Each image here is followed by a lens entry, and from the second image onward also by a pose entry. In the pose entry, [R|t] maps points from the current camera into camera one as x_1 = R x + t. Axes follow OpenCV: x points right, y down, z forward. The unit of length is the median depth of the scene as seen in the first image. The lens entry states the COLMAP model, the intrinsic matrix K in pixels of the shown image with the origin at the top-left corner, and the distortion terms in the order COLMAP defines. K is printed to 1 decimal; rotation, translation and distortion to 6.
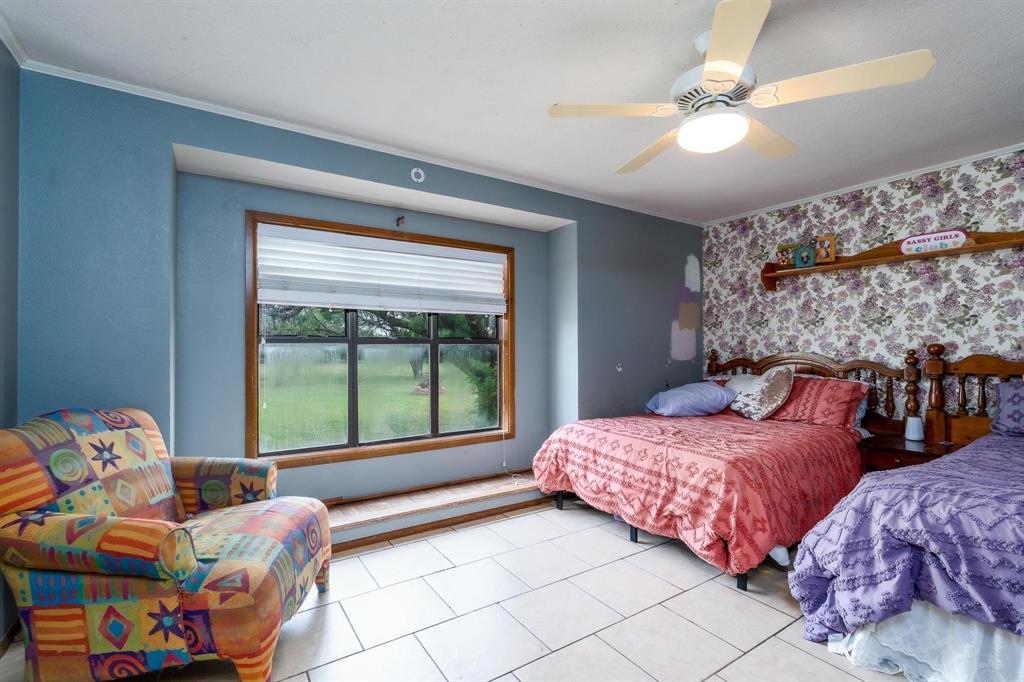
lens RADIAL K [[452.0, 0, 504.1], [0, 452.0, 341.9], [0, 0, 1]] dist [-0.004554, 0.001074]
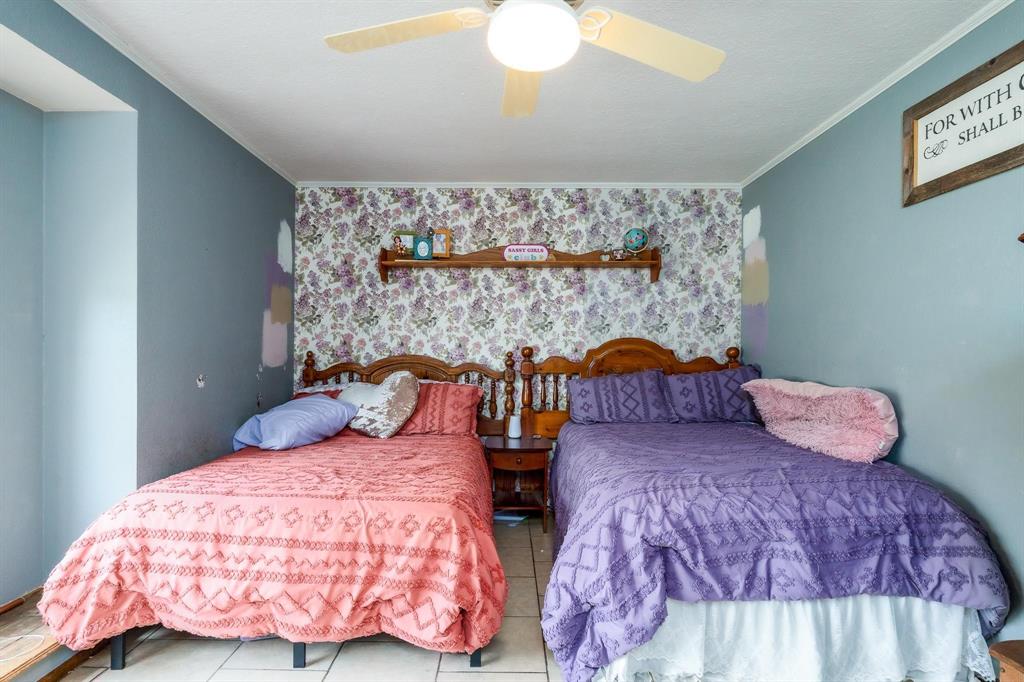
lens RADIAL K [[532.3, 0, 511.7], [0, 532.3, 347.5], [0, 0, 1]] dist [-0.001006, -0.000065]
pose [[0.551690, 0.007018, 0.834020, -0.137089], [-0.016030, 0.999869, 0.002191, 0.004072], [-0.833895, -0.014578, 0.551731, 0.323458]]
